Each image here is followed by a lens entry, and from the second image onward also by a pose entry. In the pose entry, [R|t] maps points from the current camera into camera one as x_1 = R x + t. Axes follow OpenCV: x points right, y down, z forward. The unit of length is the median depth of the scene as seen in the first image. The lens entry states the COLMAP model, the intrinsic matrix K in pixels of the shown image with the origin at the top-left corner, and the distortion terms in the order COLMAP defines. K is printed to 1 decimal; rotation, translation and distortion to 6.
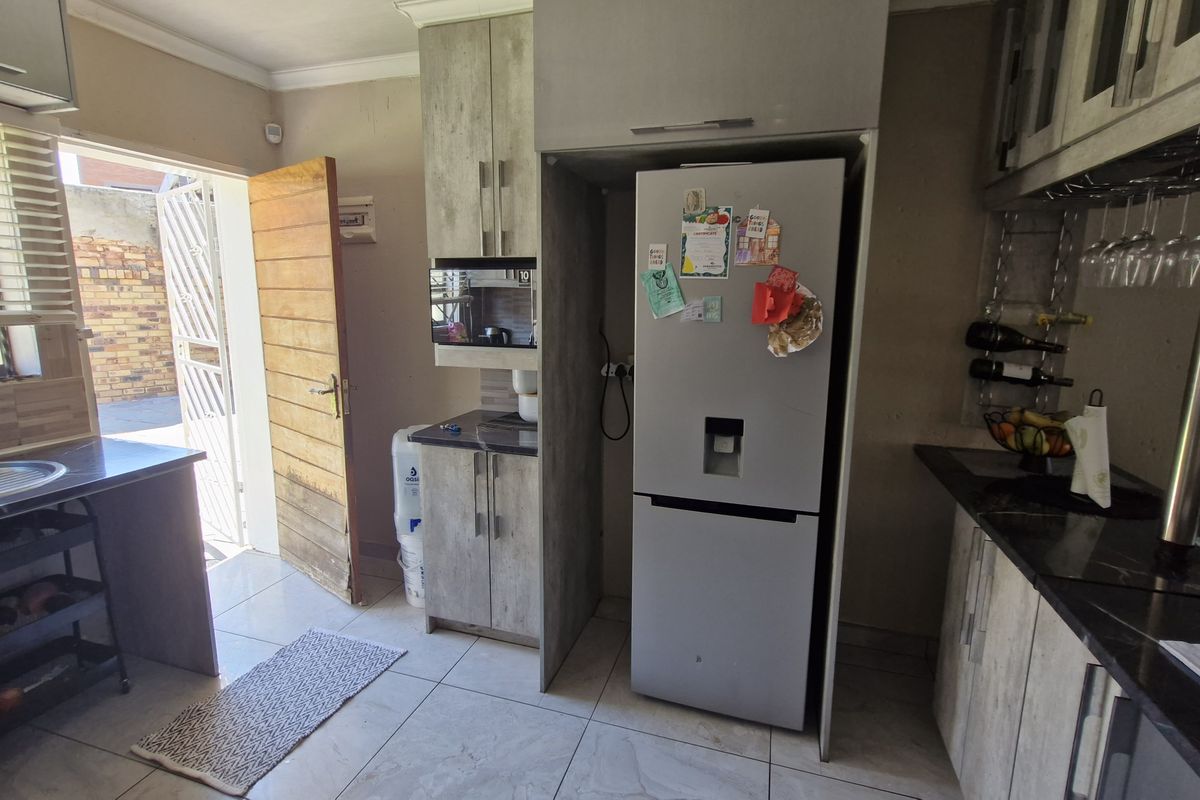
lens RADIAL K [[562.9, 0, 603.9], [0, 562.9, 386.9], [0, 0, 1]] dist [0.001257, 0.000430]
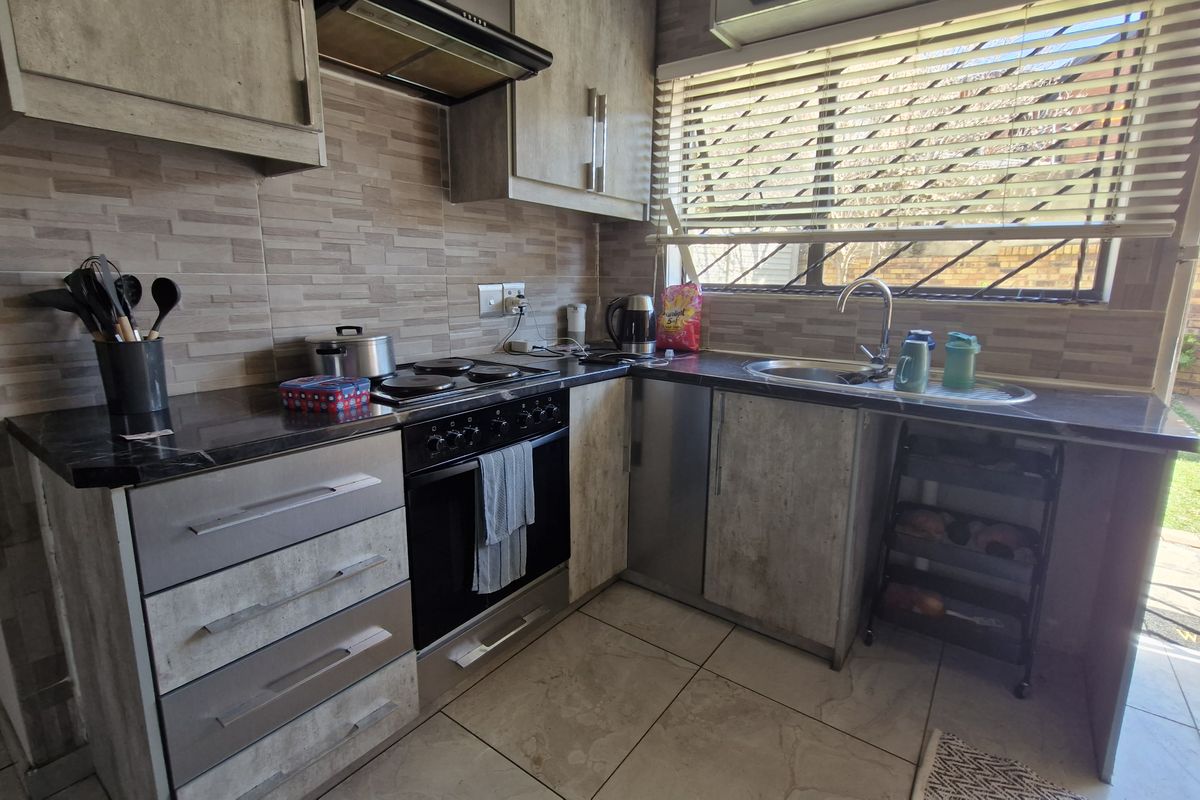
lens RADIAL K [[562.9, 0, 603.9], [0, 562.9, 386.9], [0, 0, 1]] dist [0.001257, 0.000430]
pose [[-0.319527, 0.171316, -0.931962, 0.019171], [-0.170994, 0.956951, 0.234535, 0.030029], [0.932021, 0.234300, -0.276478, 0.578119]]
